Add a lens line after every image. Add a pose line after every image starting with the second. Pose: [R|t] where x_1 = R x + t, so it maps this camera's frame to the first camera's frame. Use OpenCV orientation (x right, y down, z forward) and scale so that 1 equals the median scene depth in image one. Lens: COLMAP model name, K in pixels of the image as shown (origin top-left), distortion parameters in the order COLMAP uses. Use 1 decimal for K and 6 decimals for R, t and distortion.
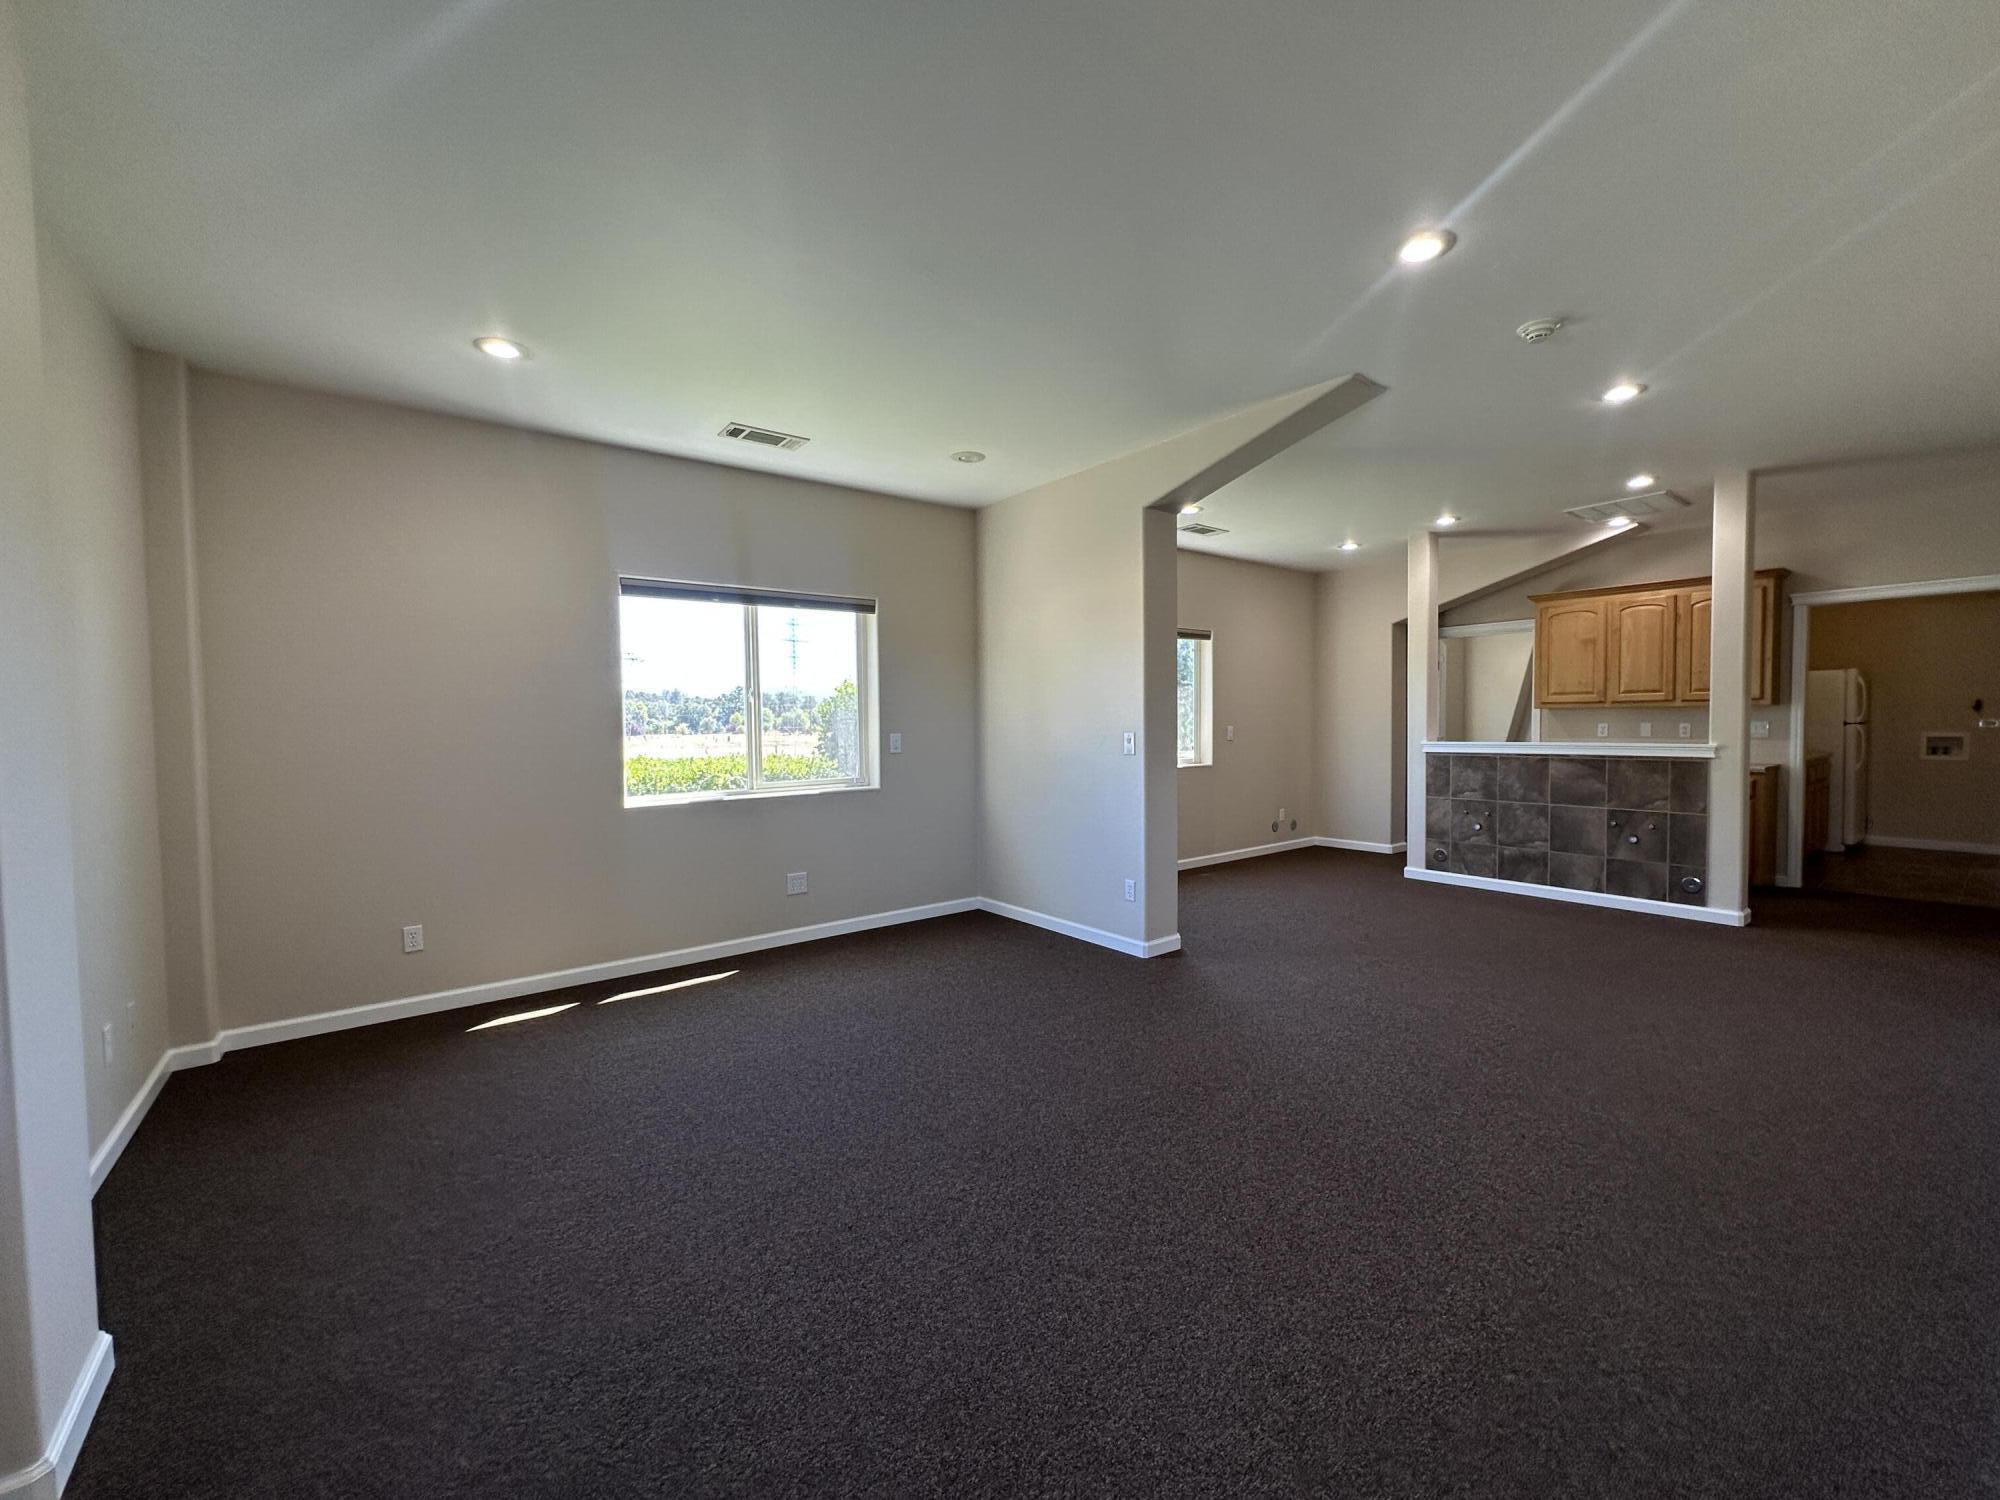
lens RADIAL K [[810.2, 0, 1000.0], [0, 810.2, 750.0], [0, 0, 1]] dist [-0.001846, -0.000065]
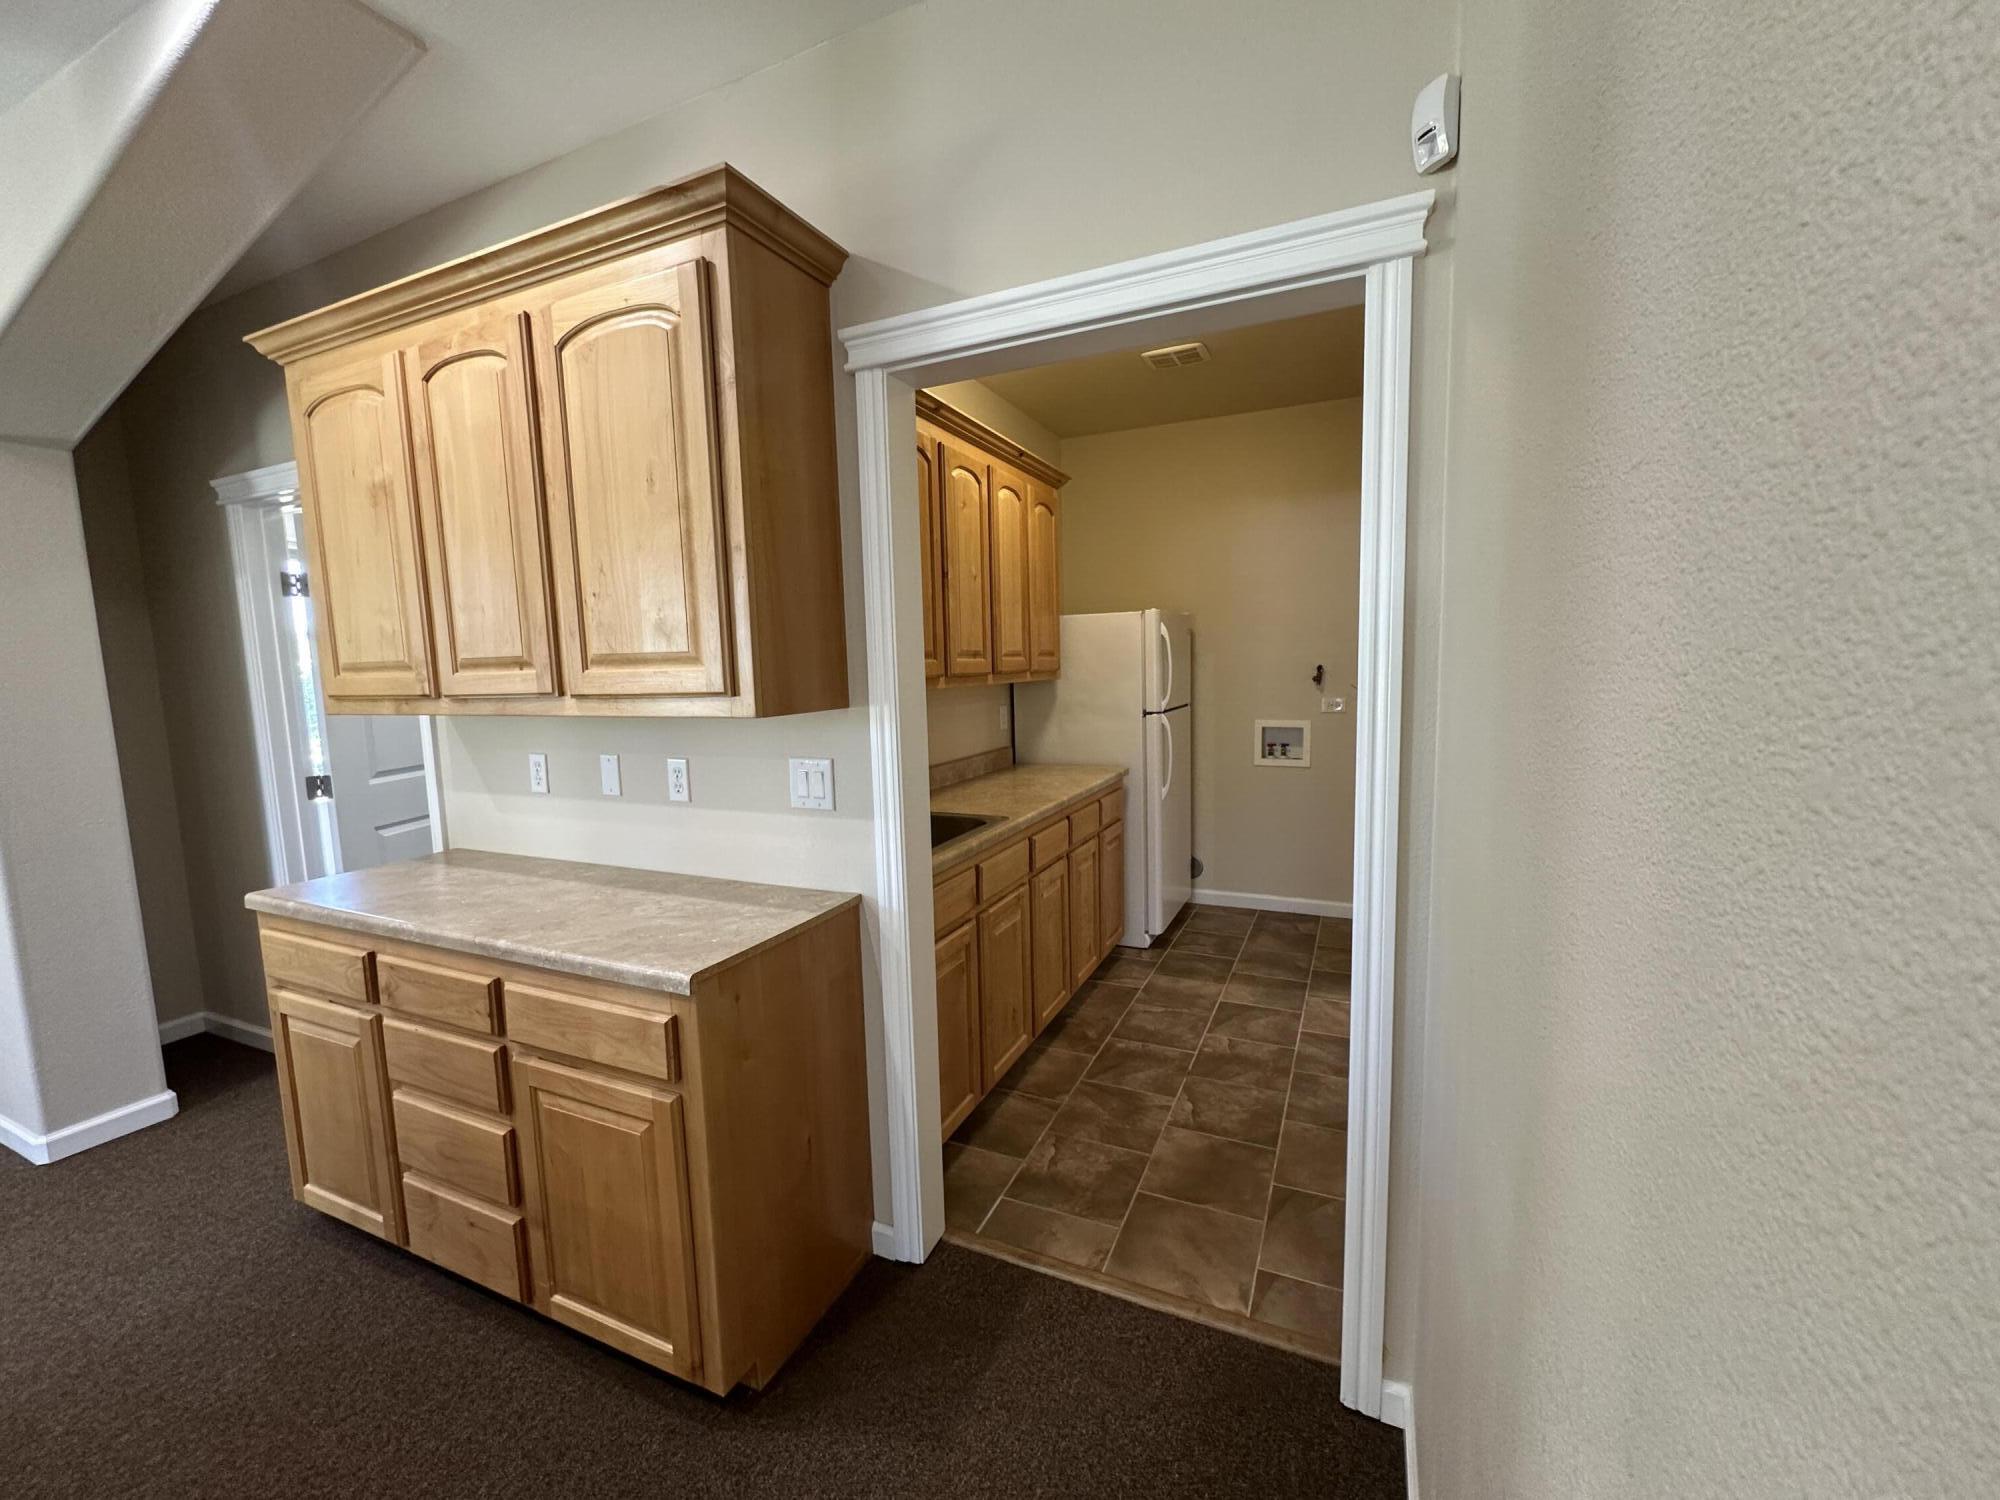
lens RADIAL K [[810.2, 0, 1000.0], [0, 810.2, 750.0], [0, 0, 1]] dist [-0.001846, -0.000065]
pose [[0.881535, -0.072963, 0.466446, 0.715728], [0.054241, 0.997096, 0.053460, -0.042394], [-0.468992, -0.021826, 0.882933, 0.578225]]
